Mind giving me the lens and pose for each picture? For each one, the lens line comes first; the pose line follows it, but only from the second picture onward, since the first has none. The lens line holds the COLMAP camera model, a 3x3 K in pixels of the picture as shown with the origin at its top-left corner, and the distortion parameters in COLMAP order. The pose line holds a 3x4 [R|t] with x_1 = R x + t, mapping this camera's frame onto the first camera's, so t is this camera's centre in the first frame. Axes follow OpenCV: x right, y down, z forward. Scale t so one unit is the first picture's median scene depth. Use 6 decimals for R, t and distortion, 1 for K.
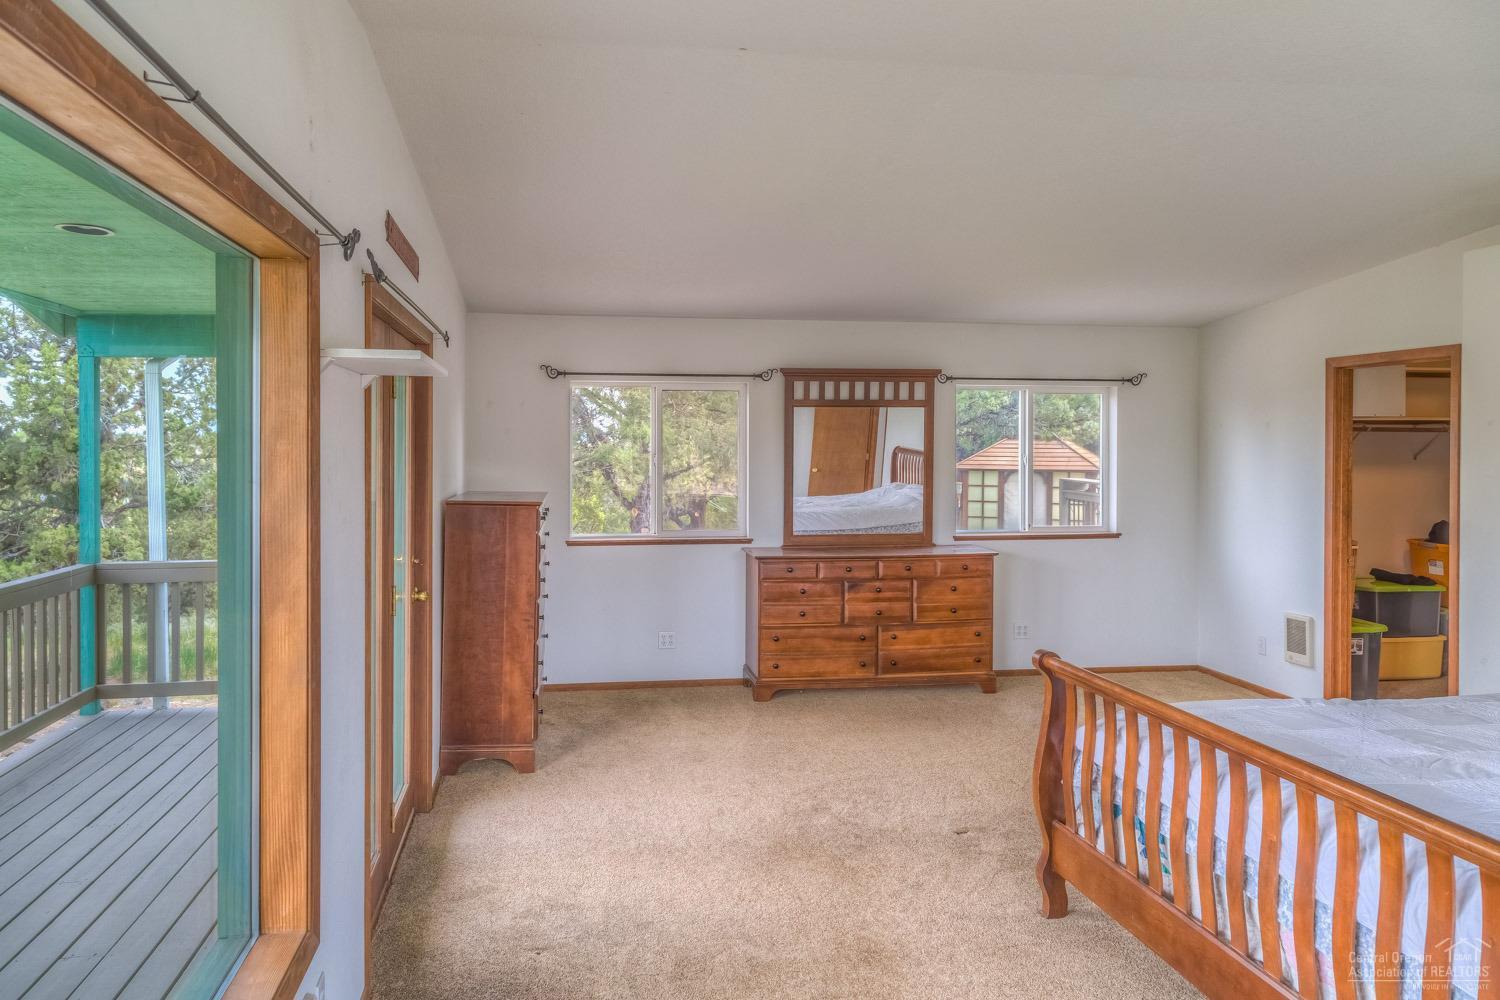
lens RADIAL K [[1042.5, 0, 729.5], [0, 1042.5, 457.9], [0, 0, 1]] dist [0.001306, -0.000016]
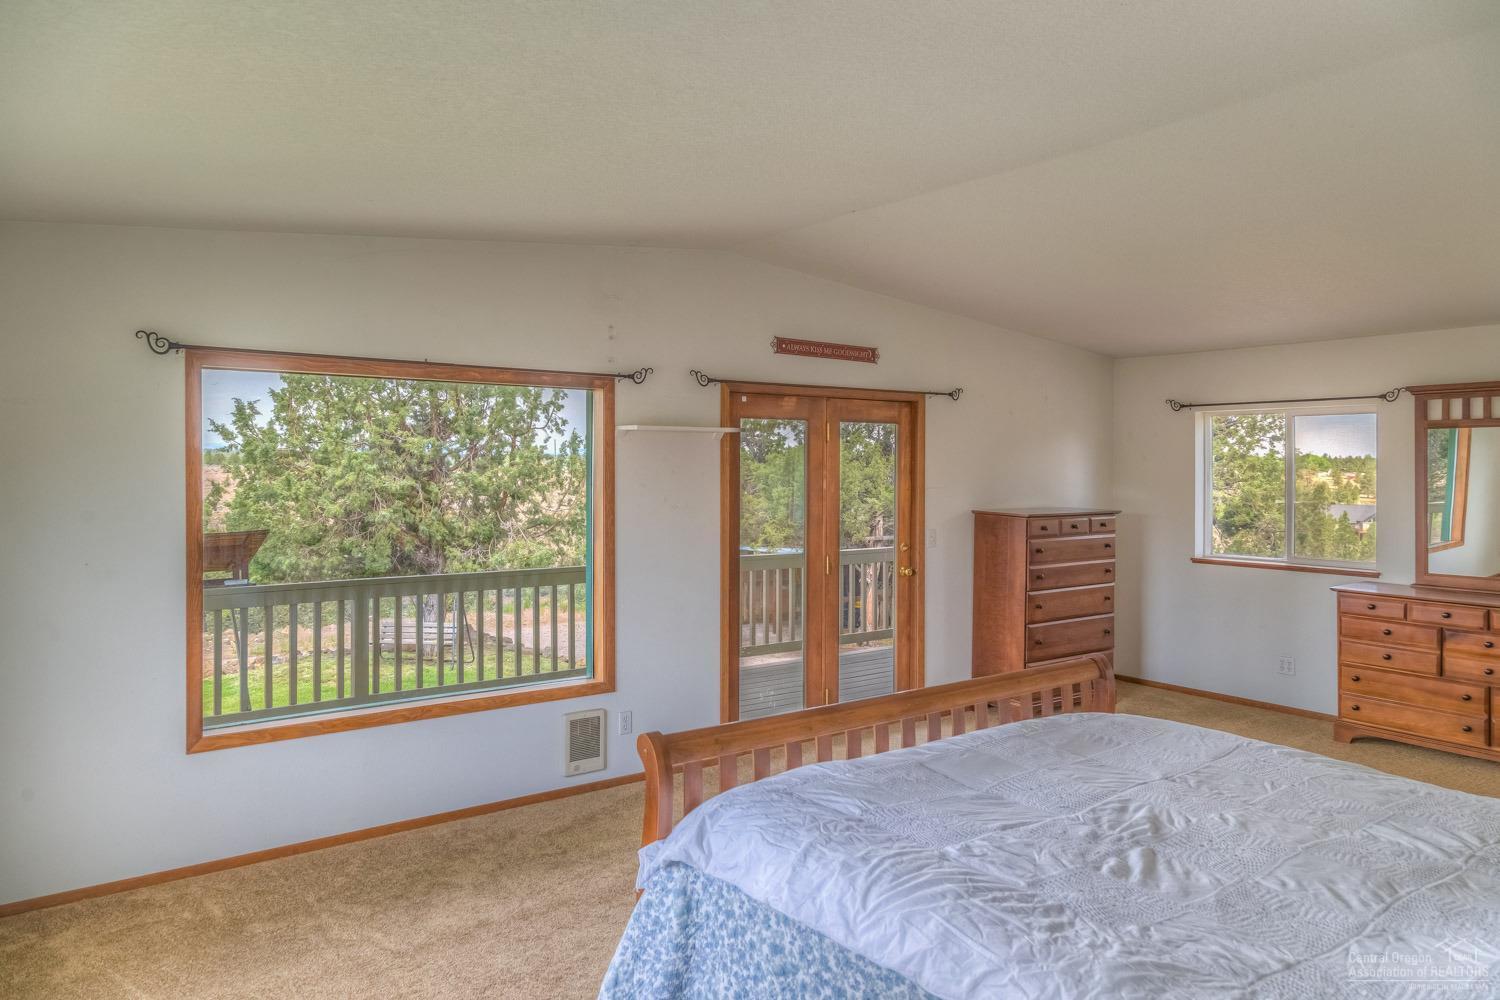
lens RADIAL K [[1042.5, 0, 749.0], [0, 1042.5, 492.9], [0, 0, 1]] dist [0.001306, -0.000016]
pose [[0.465174, 0.022917, -0.884922, 0.610031], [-0.016195, 0.999718, 0.017377, -0.000692], [0.885071, 0.006248, 0.465414, 0.078820]]
